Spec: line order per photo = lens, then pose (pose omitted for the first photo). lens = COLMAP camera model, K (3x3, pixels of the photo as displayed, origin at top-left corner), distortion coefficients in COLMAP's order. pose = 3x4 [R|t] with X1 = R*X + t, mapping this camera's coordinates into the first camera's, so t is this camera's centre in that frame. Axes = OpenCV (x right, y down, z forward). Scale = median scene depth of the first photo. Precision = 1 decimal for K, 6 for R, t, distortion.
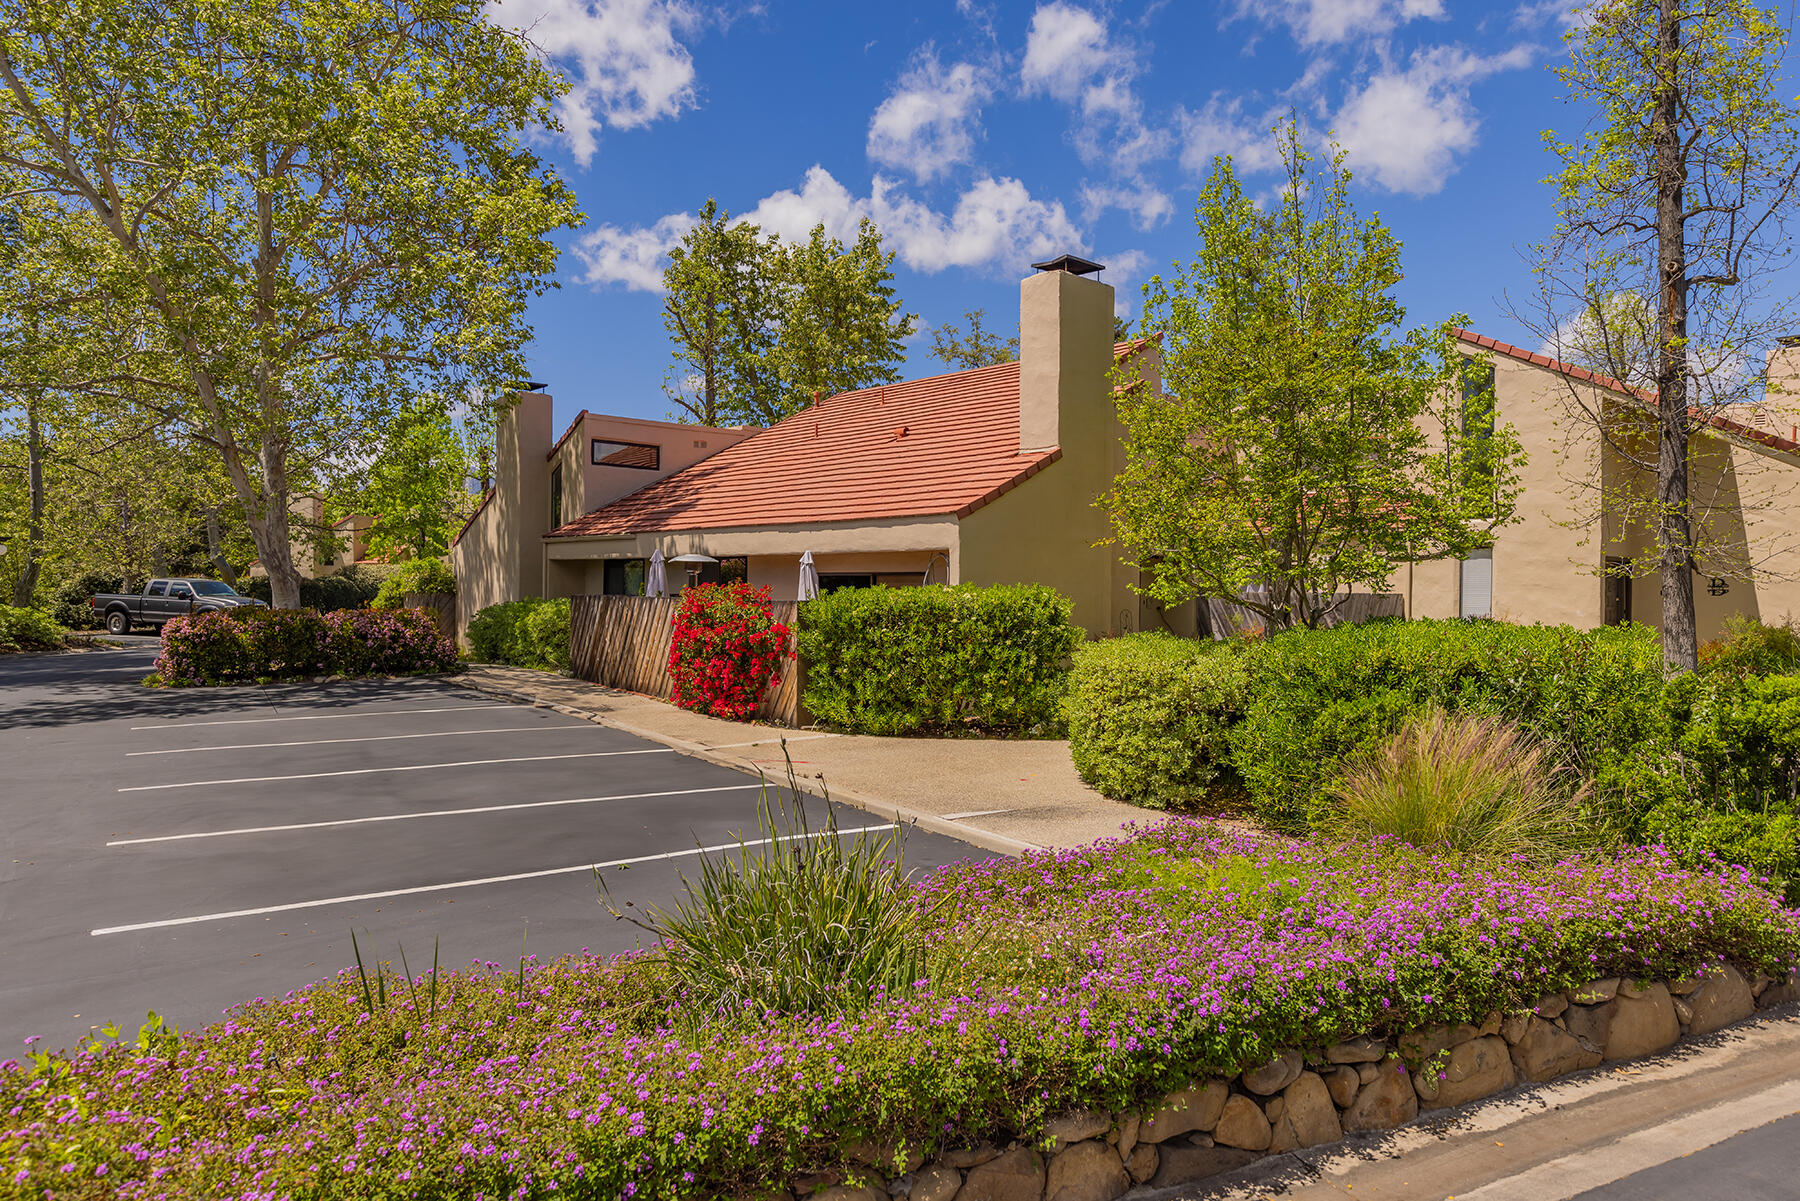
lens RADIAL K [[1249.0, 0, 908.1], [0, 1249.0, 587.3], [0, 0, 1]] dist [0.004986, 0.003390]
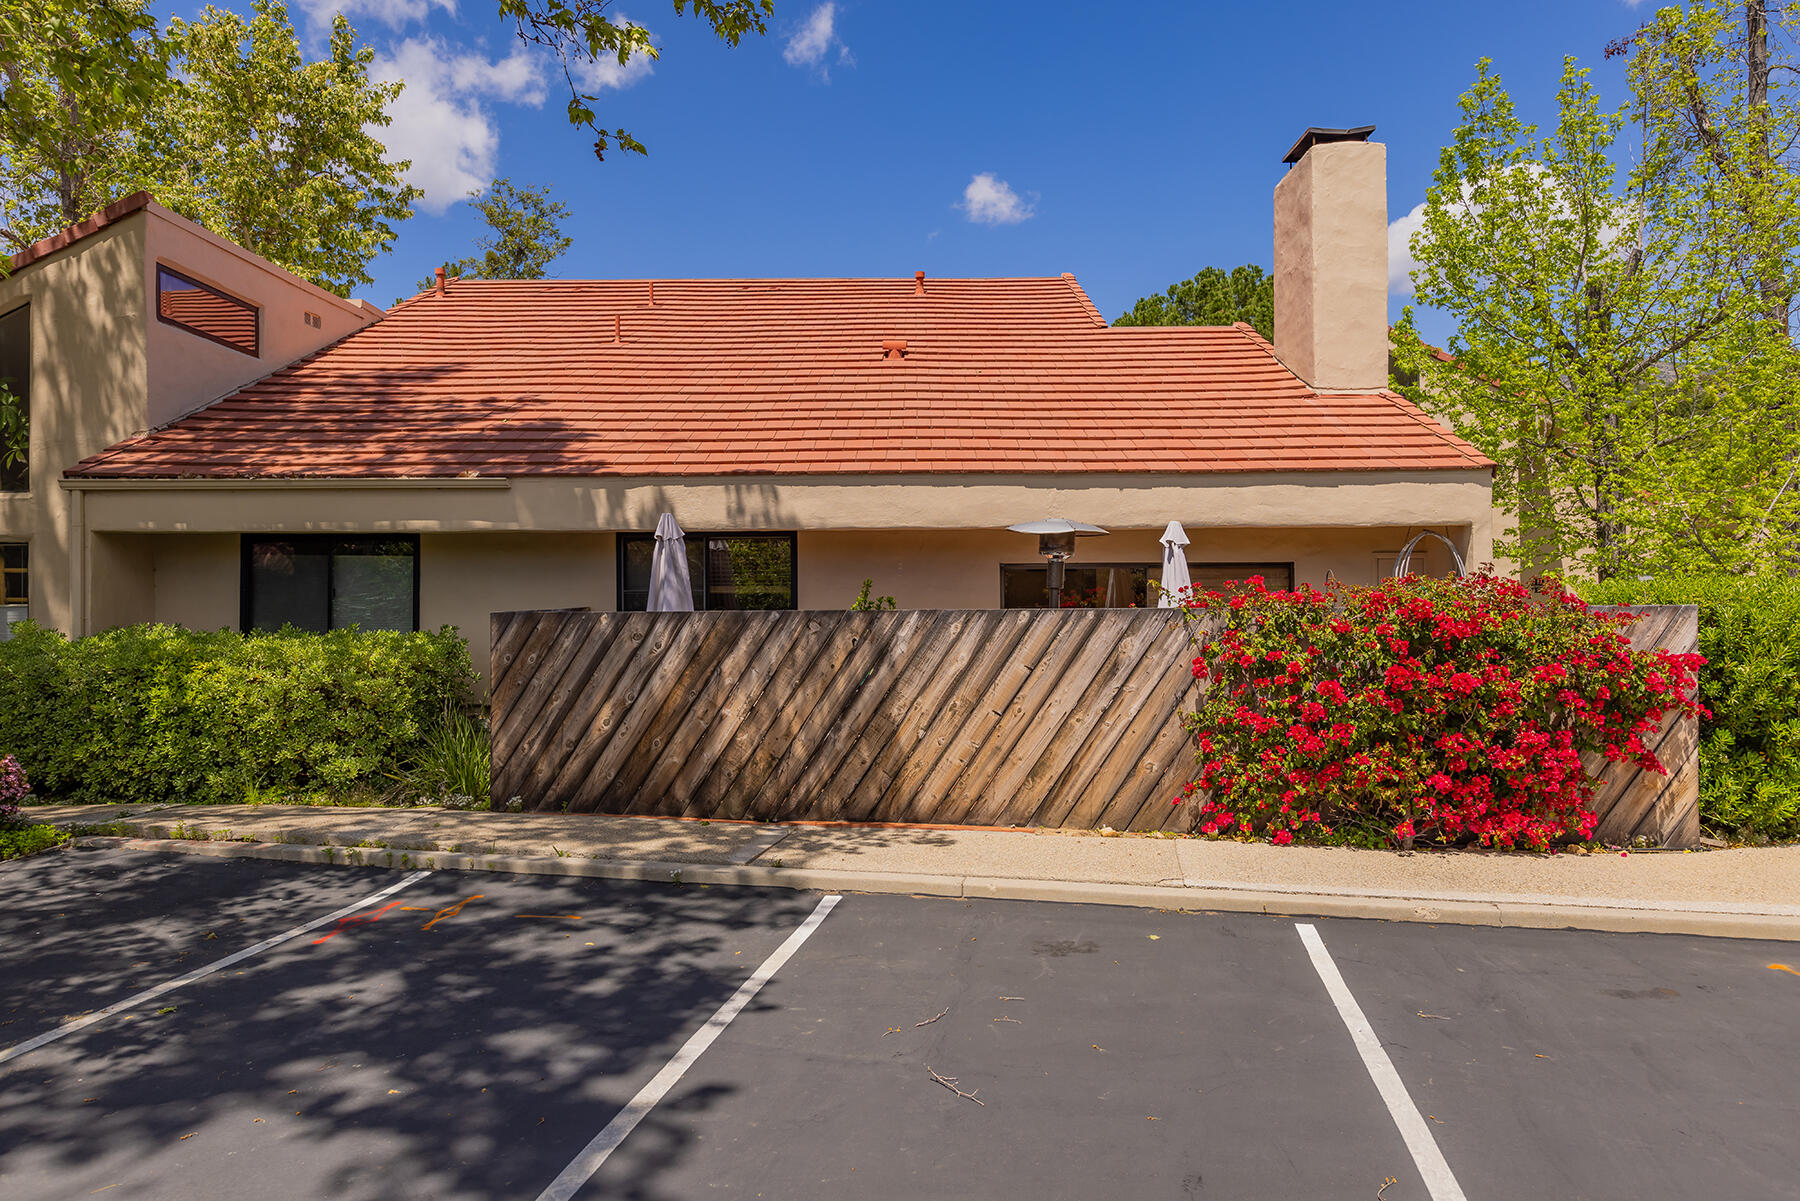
lens RADIAL K [[1184.0, 0, 935.2], [0, 1184.0, 598.0], [0, 0, 1]] dist [0.007933, -0.004606]
pose [[0.661153, -0.012764, 0.750143, -0.471981], [0.011793, 0.999909, 0.006620, 0.000007], [-0.750159, 0.004469, 0.661243, 0.629874]]
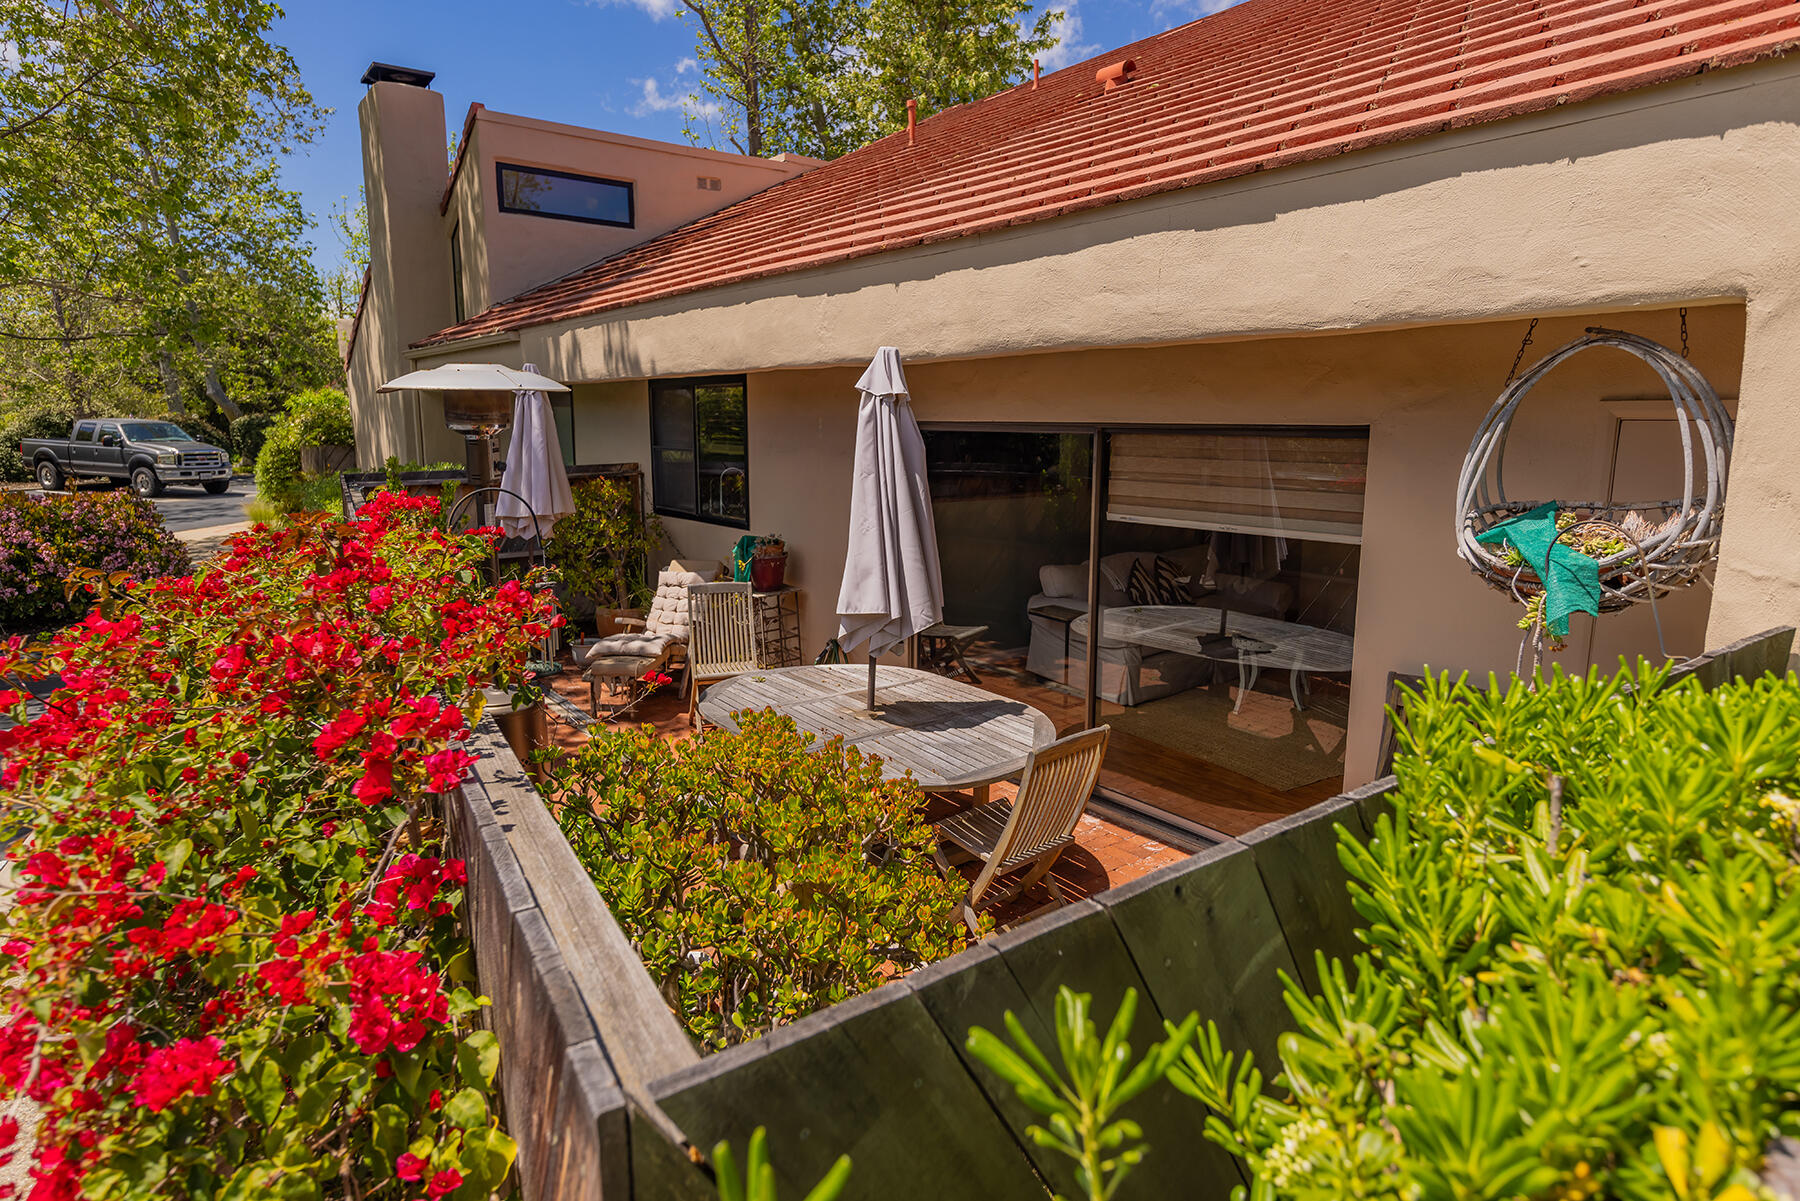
lens RADIAL K [[1027.9, 0, 885.9], [0, 1027.9, 591.4], [0, 0, 1]] dist [0.023046, 0.000439]
pose [[0.995249, 0.007963, -0.097036, -0.050271], [0.008735, 0.985328, 0.170446, -0.013274], [0.096970, -0.170484, 0.980577, 0.666090]]
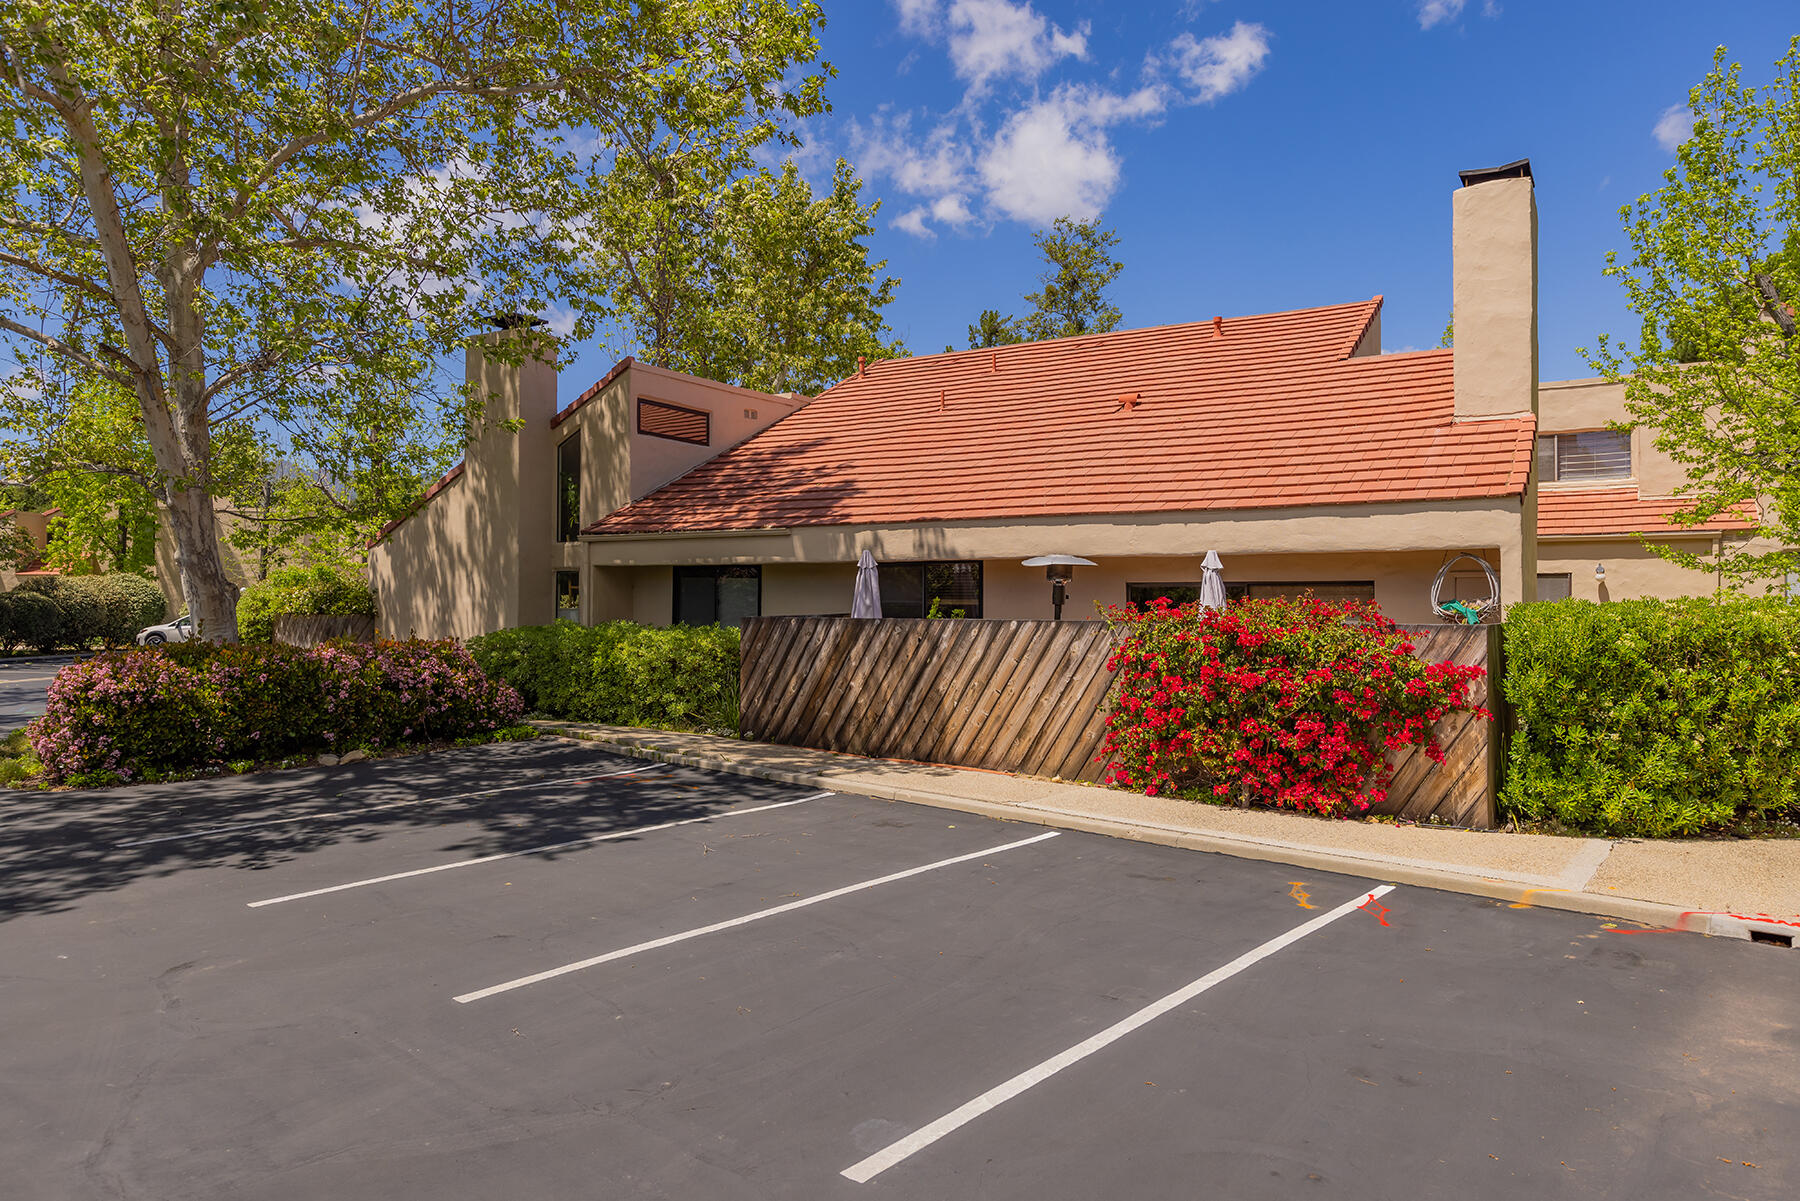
lens RADIAL K [[1249.0, 0, 897.1], [0, 1249.0, 608.4], [0, 0, 1]] dist [0.004986, 0.003390]
pose [[0.959600, -0.010083, 0.281186, -0.380846], [0.007876, 0.999929, 0.008976, -0.004180], [-0.281256, -0.006398, 0.959611, 0.331462]]
